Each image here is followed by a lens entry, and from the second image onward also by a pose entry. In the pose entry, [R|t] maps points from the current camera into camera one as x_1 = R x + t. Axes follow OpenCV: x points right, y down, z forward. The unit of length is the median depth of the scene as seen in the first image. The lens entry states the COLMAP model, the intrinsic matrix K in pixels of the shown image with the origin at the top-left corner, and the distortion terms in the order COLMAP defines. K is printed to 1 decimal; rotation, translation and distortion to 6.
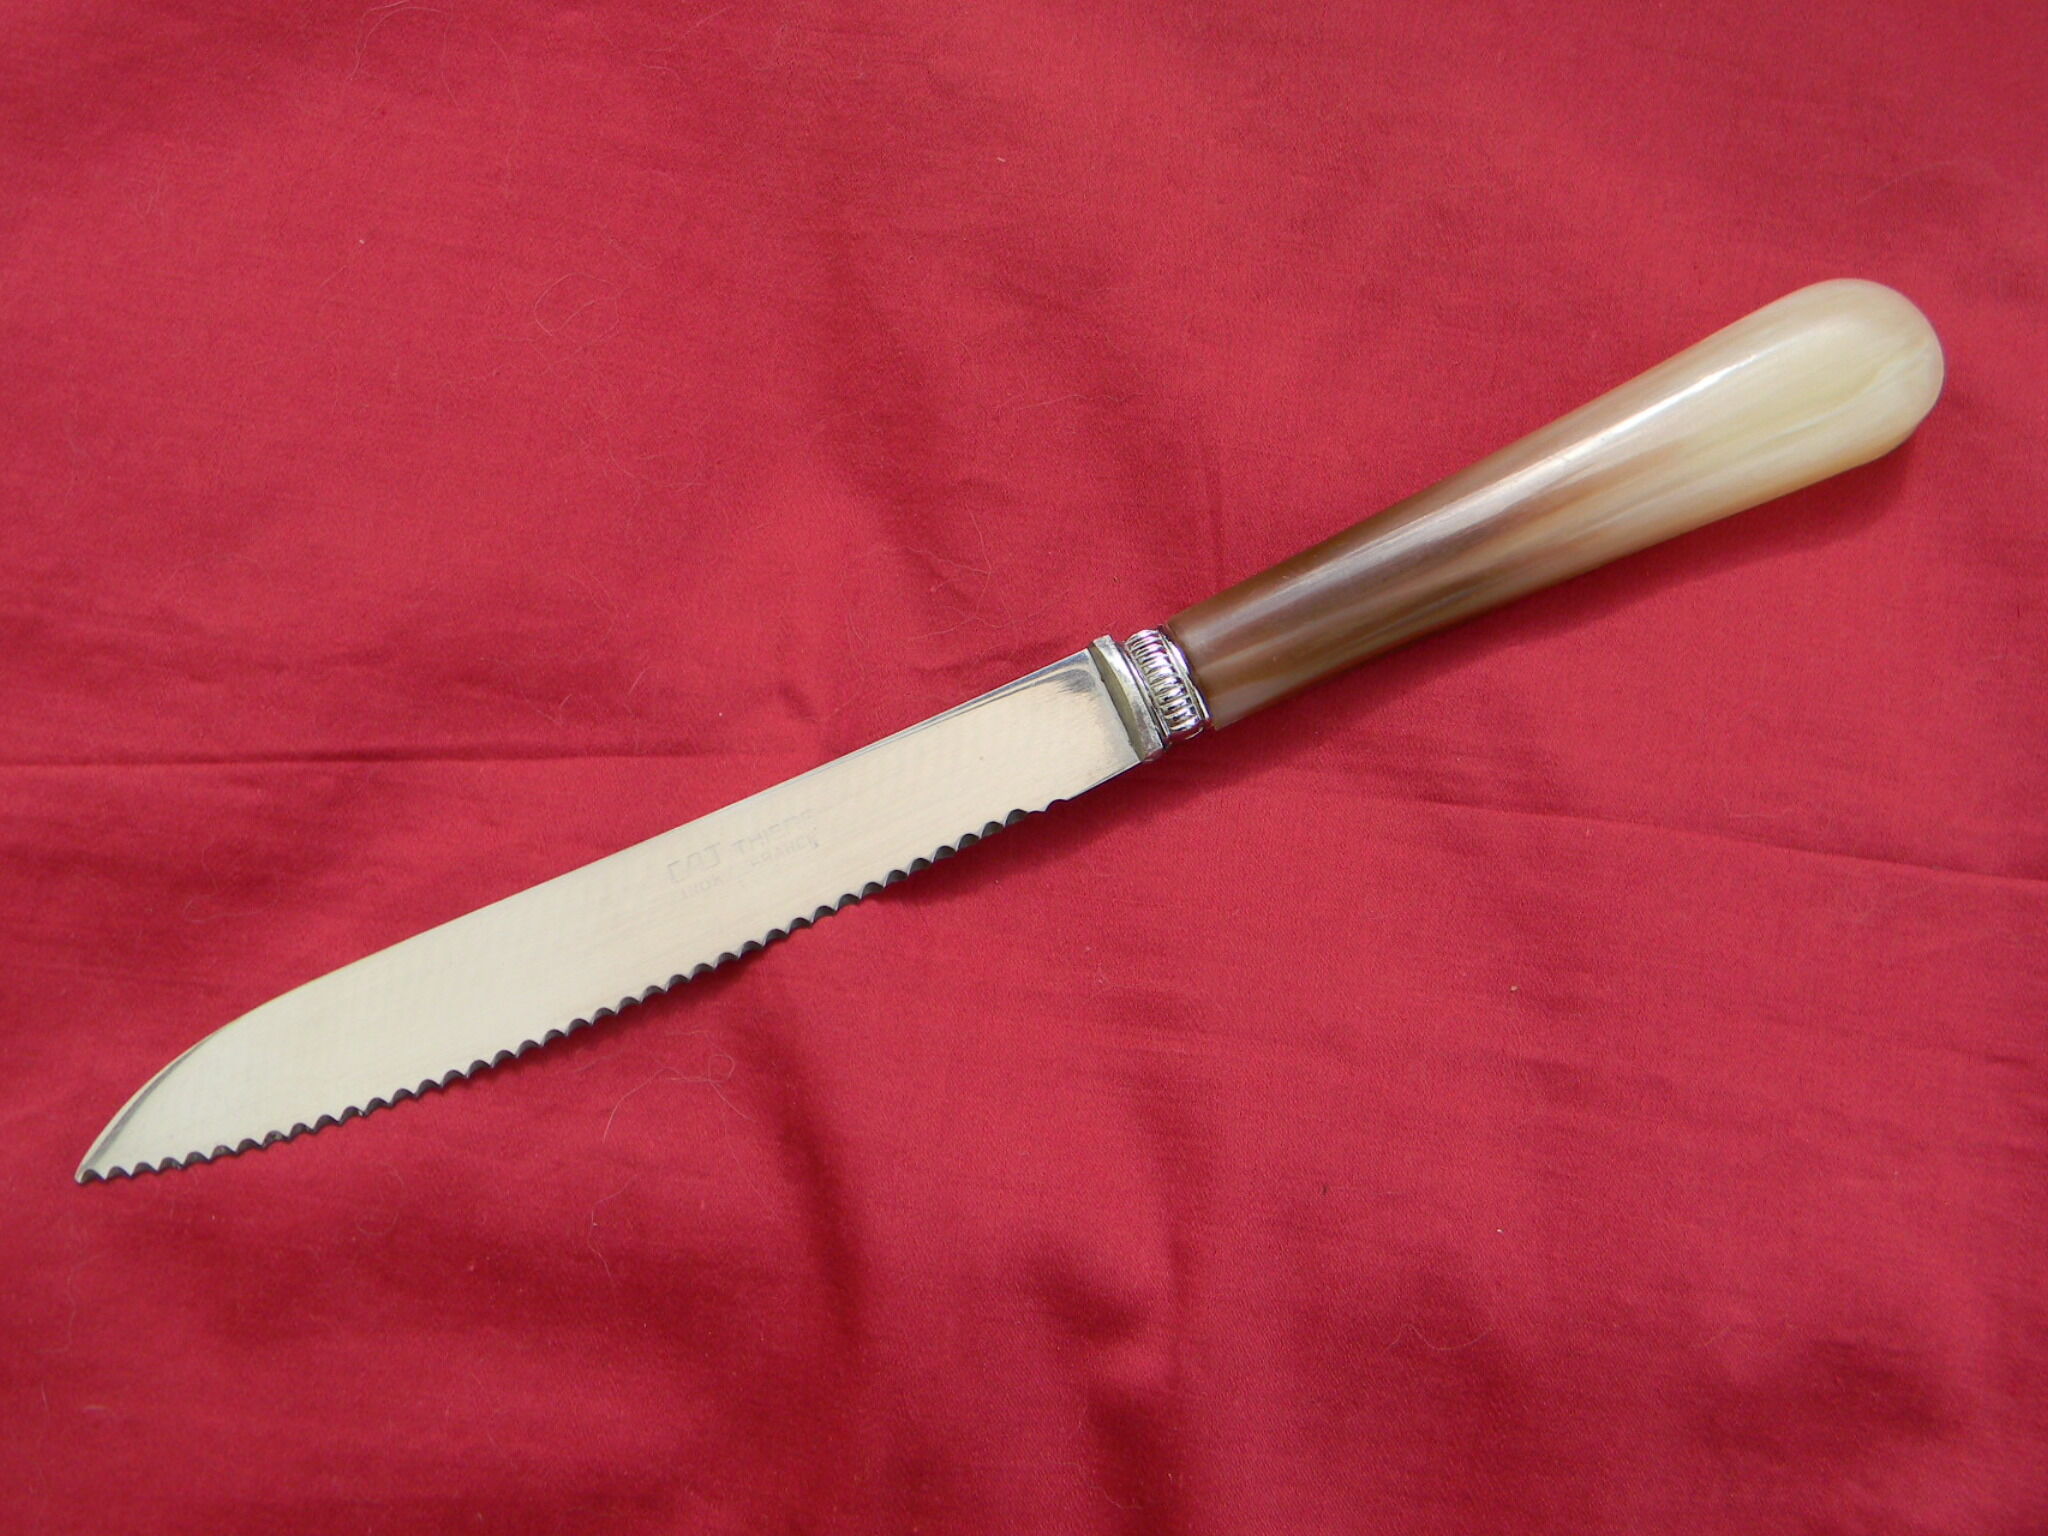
lens RADIAL K [[1657.5, 0, 1015.2], [0, 1657.5, 649.5], [0, 0, 1]] dist [0.000493, -0.009859]
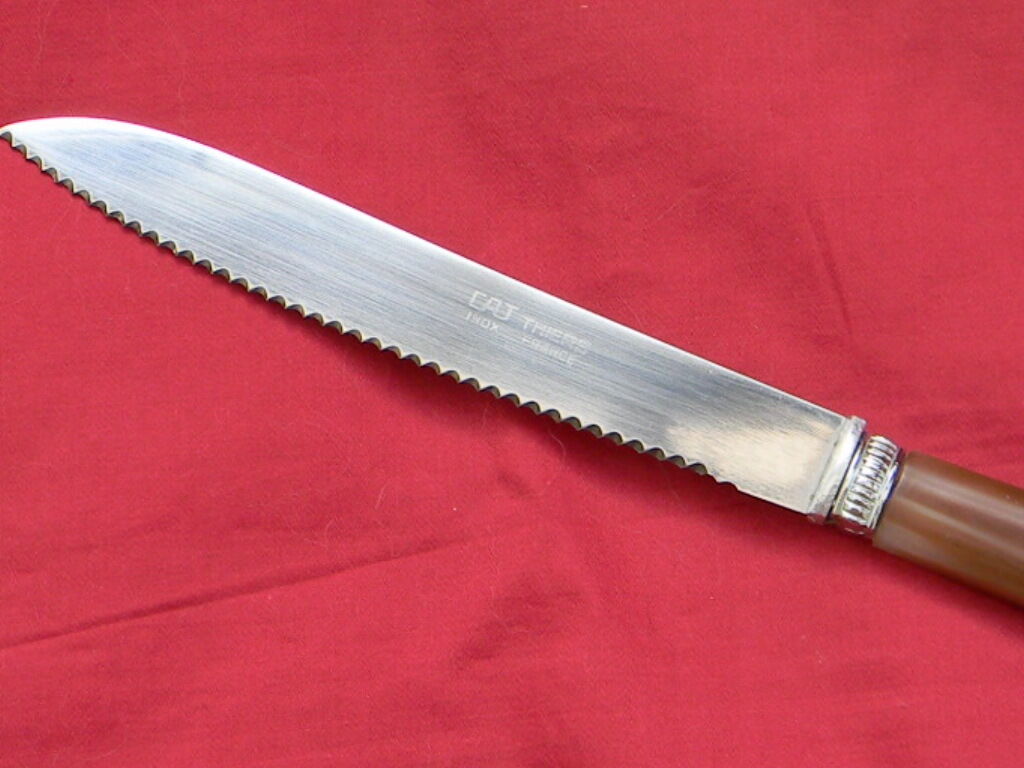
lens RADIAL K [[828.8, 0, 507.6], [0, 828.8, 324.7], [0, 0, 1]] dist [0.000493, -0.009859]
pose [[0.961754, -0.221963, -0.160502, -0.017350], [0.206022, 0.972329, -0.110147, -0.017426], [0.180510, 0.072867, 0.980870, 0.434150]]
